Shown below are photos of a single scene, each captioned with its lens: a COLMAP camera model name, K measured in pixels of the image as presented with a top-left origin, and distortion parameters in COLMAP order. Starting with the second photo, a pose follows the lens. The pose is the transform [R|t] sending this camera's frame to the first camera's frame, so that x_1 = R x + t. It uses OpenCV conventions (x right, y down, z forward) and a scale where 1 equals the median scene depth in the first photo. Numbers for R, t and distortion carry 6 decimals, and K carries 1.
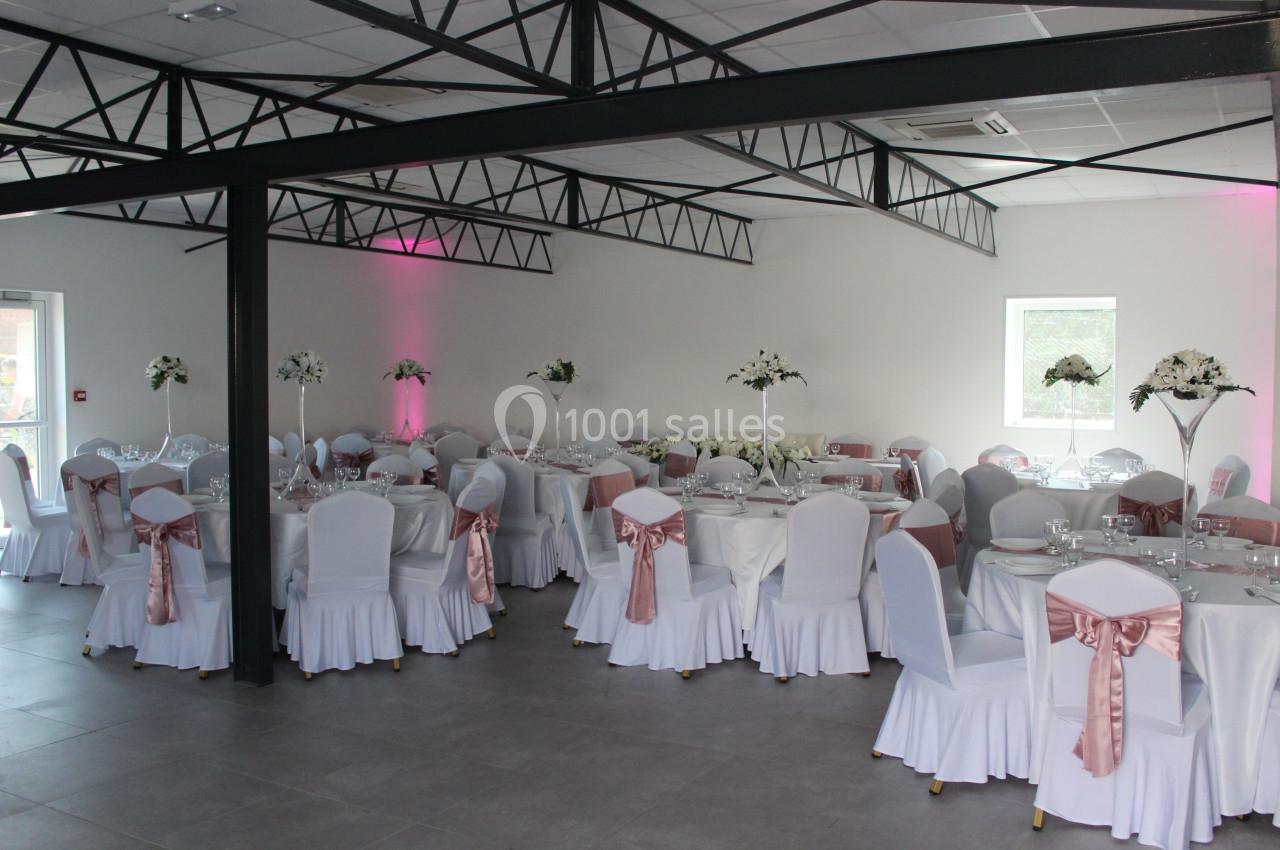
lens RADIAL K [[1108.2, 0, 677.0], [0, 1108.2, 424.4], [0, 0, 1]] dist [-0.128810, 0.014488]
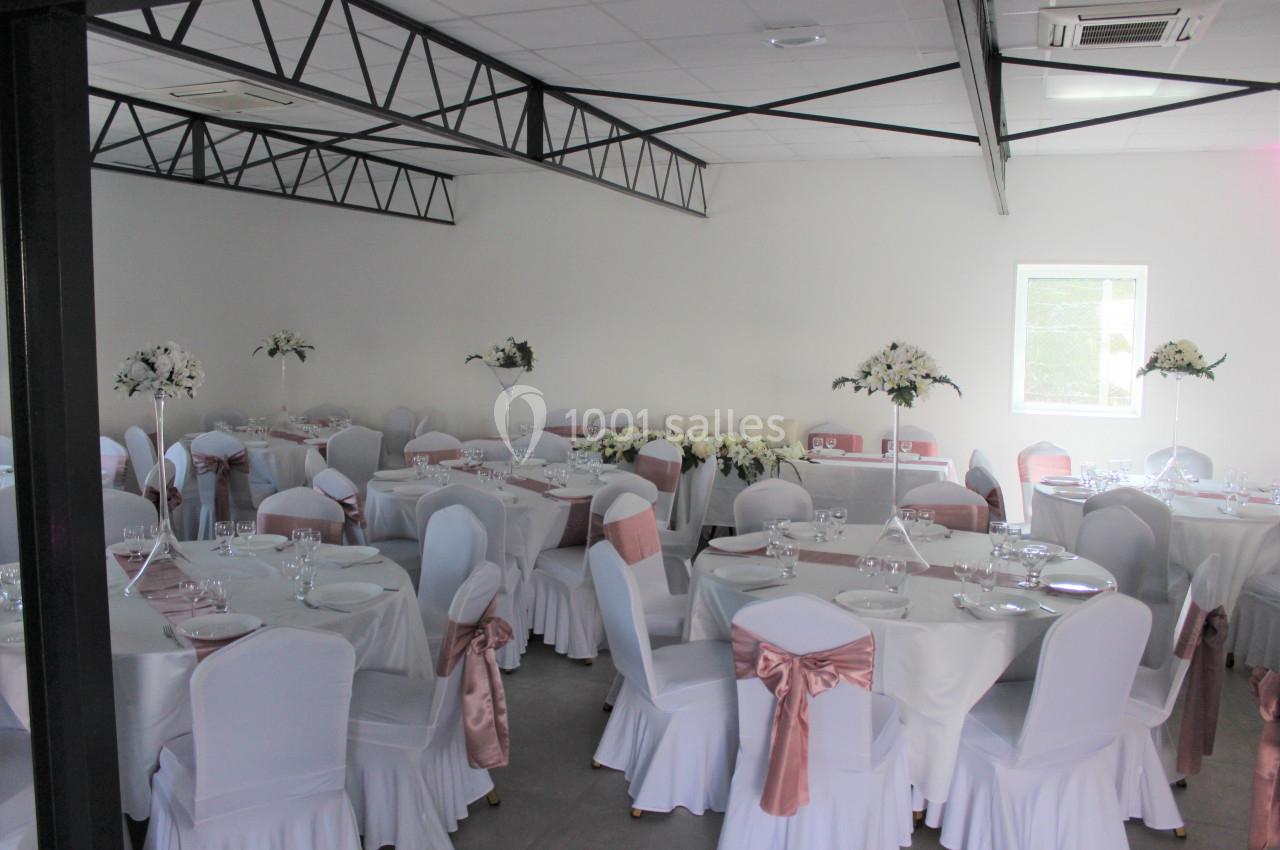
lens RADIAL K [[1005.4, 0, 643.5], [0, 1005.4, 420.9], [0, 0, 1]] dist [-0.104713, 0.006062]
pose [[0.989370, -0.009660, 0.145101, -0.116986], [0.002220, 0.998678, 0.051348, -0.037842], [-0.145405, -0.050480, 0.988084, 0.316236]]
